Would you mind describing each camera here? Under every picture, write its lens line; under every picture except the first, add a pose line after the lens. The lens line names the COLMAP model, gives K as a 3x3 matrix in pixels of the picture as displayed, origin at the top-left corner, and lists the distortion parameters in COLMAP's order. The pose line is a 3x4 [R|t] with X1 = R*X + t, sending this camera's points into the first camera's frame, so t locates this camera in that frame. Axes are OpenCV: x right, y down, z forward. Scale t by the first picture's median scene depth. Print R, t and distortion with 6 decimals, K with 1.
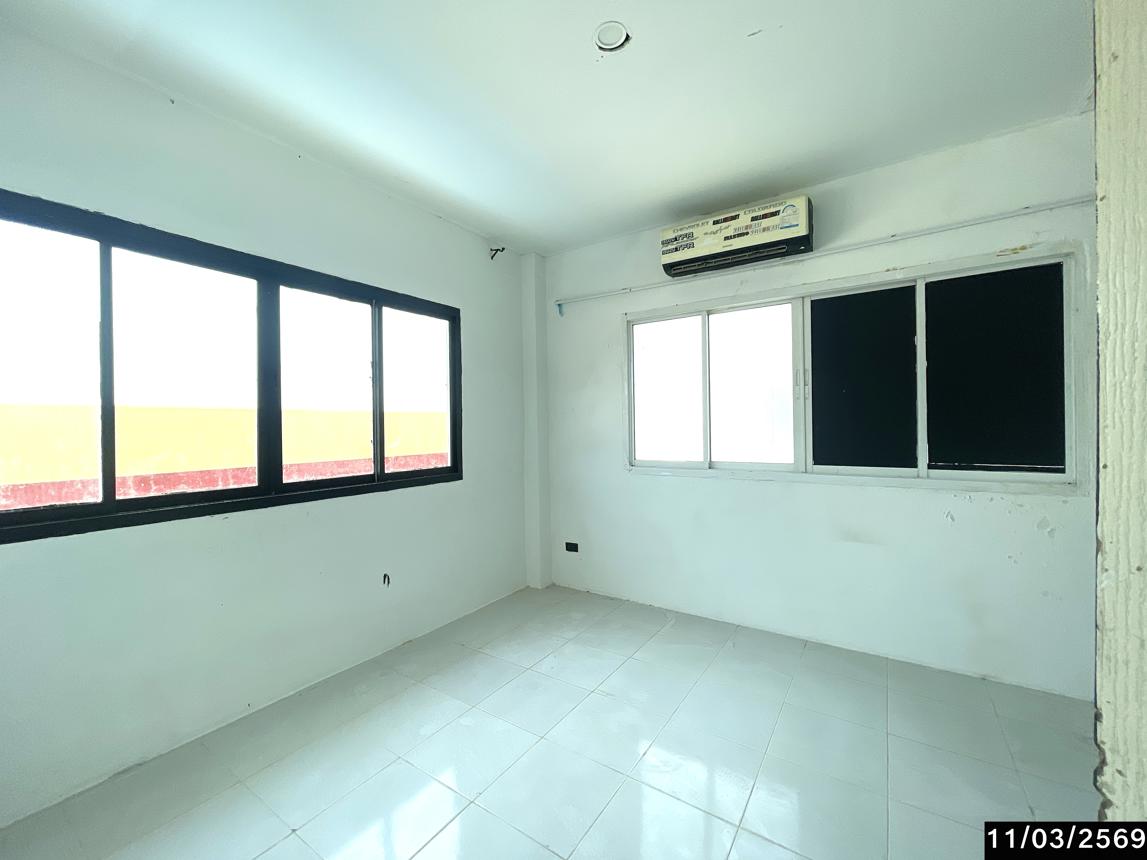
lens RADIAL K [[458.9, 0, 573.5], [0, 458.9, 430.0], [0, 0, 1]] dist [0.013899, 0.000041]
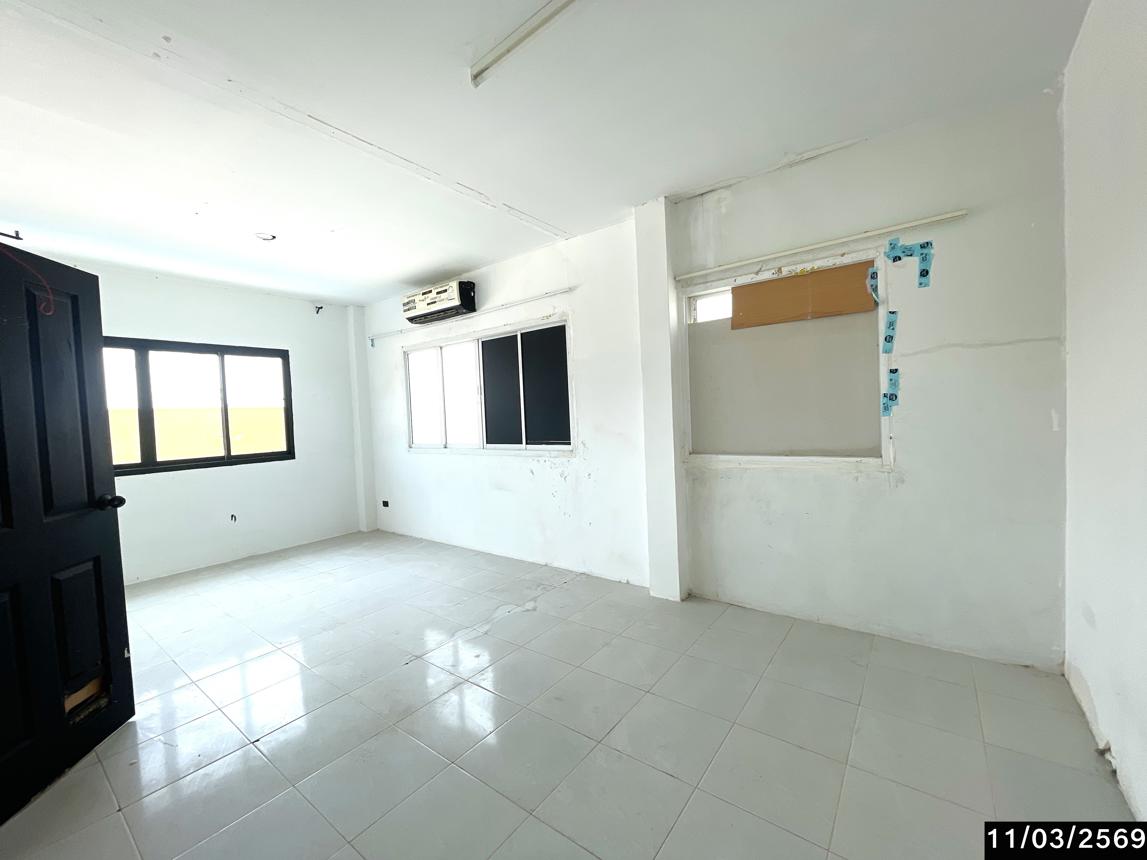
lens RADIAL K [[467.7, 0, 573.5], [0, 467.7, 430.0], [0, 0, 1]] dist [0.013952, 0.000247]
pose [[0.996645, -0.025958, -0.077622, 0.950990], [0.028041, 0.999272, 0.025870, -0.006838], [0.076894, -0.027960, 0.996647, -0.598332]]
